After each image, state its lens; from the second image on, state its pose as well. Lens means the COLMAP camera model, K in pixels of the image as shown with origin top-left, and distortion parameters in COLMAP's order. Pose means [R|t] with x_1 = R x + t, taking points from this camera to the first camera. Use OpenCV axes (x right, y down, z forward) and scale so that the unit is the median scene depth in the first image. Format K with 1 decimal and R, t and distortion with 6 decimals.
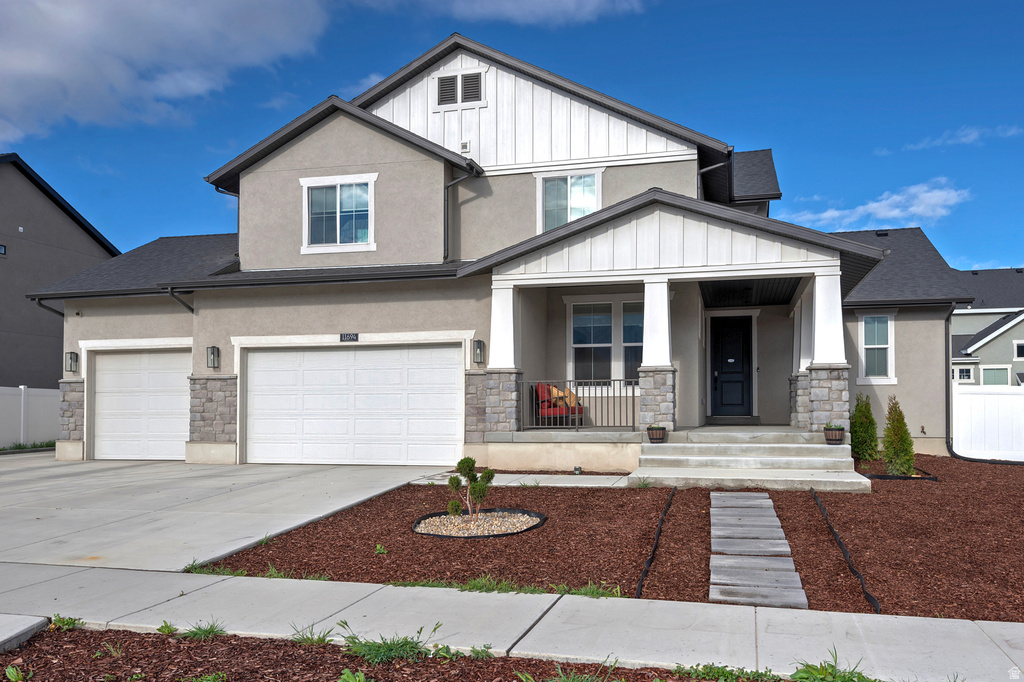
lens RADIAL K [[780.6, 0, 539.0], [0, 780.6, 367.5], [0, 0, 1]] dist [0.015385, 0.002324]
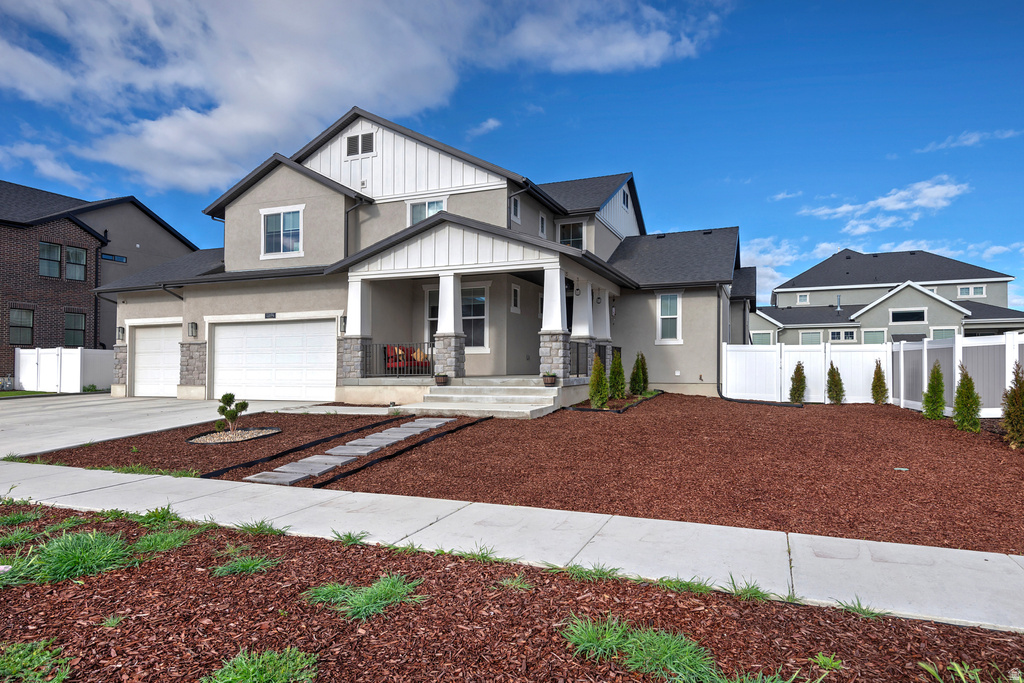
lens RADIAL K [[570.1, 0, 487.6], [0, 570.1, 334.3], [0, 0, 1]] dist [0.035220, -0.011634]
pose [[0.992273, -0.008213, -0.123802, 0.302200], [0.008435, 0.999964, 0.001270, -0.000429], [0.123787, -0.002304, 0.992306, -0.041463]]
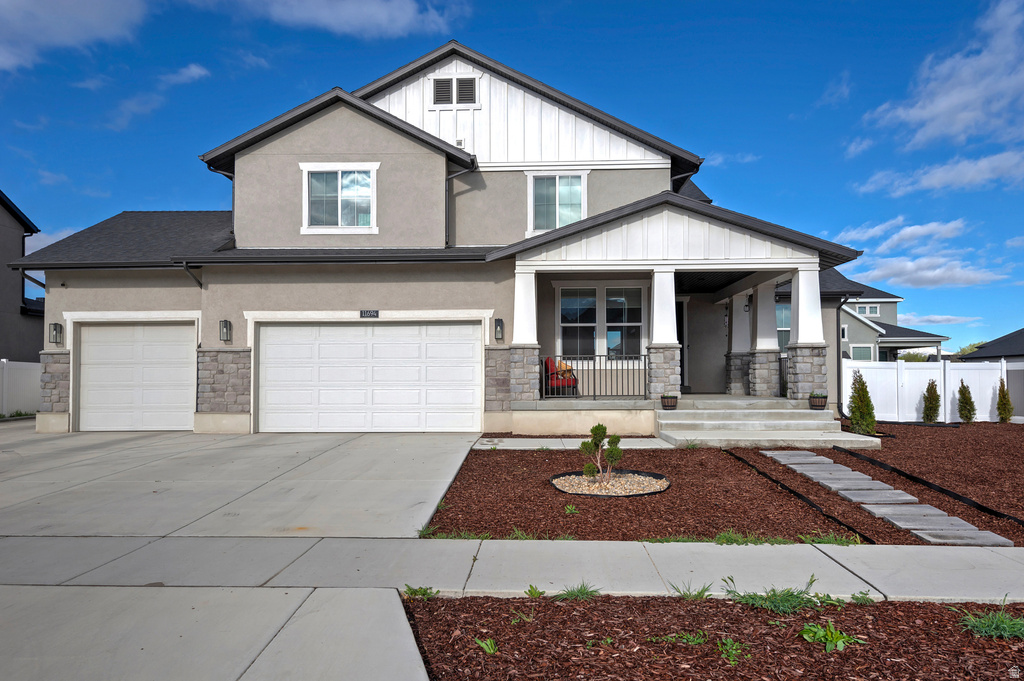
lens RADIAL K [[682.0, 0, 514.6], [0, 682.0, 343.0], [0, 0, 1]] dist [0.019344, -0.003165]
pose [[0.980519, 0.010149, 0.196162, -0.226241], [-0.010022, 0.999948, -0.001642, 0.000993], [-0.196168, -0.000356, 0.980570, 0.038412]]
